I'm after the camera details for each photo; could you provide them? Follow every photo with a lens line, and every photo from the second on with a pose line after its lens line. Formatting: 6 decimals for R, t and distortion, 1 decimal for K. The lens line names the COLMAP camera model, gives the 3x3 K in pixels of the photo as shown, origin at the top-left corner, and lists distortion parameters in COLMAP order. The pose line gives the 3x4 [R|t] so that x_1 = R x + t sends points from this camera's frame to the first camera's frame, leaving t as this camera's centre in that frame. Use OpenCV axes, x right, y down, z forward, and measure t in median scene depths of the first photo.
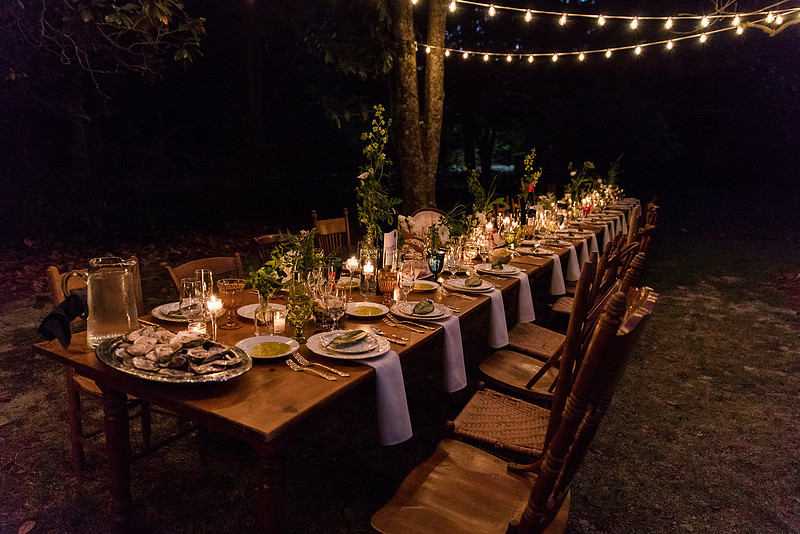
lens RADIAL K [[538.1, 0, 393.7], [0, 538.1, 269.7], [0, 0, 1]] dist [0.013852, 0.002875]
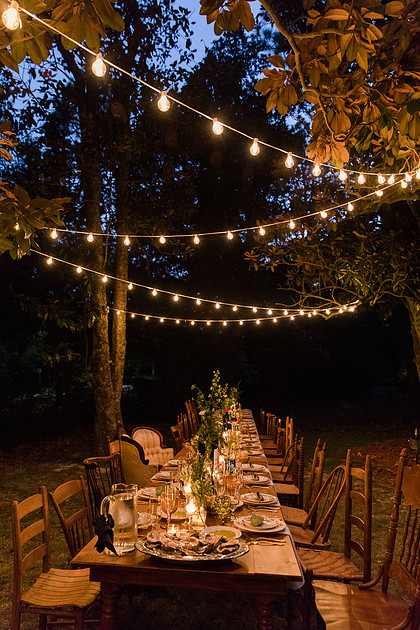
lens RADIAL K [[423.8, 0, 208.8], [0, 423.8, 313.4], [0, 0, 1]] dist [0.013852, 0.002875]
pose [[0.914562, 0.040747, 0.402389, -0.166821], [0.102869, 0.938758, -0.328864, -0.010607], [-0.391146, 0.342160, 0.854360, -0.054761]]
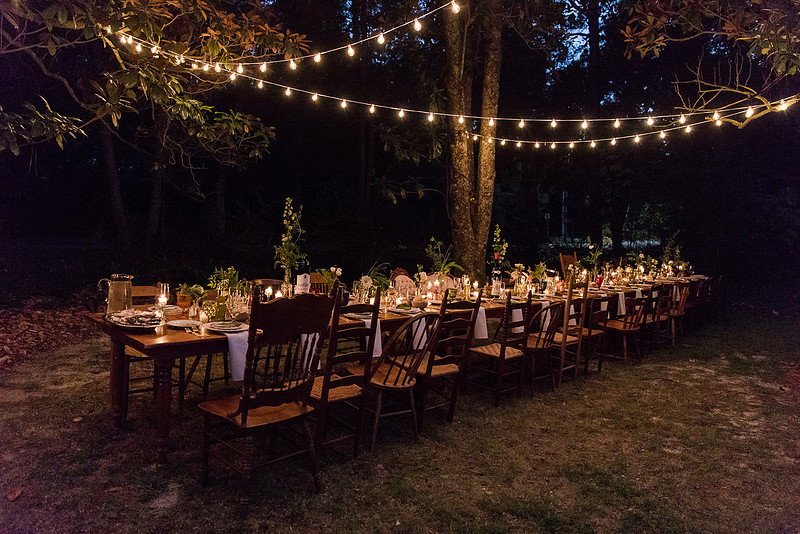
lens RADIAL K [[568.3, 0, 384.3], [0, 568.3, 275.2], [0, 0, 1]] dist [0.011000, 0.001621]
pose [[0.961268, 0.042147, -0.272375, 0.216551], [-0.075156, 0.990872, -0.111912, 0.031778], [0.265172, 0.128048, 0.955661, -0.169191]]
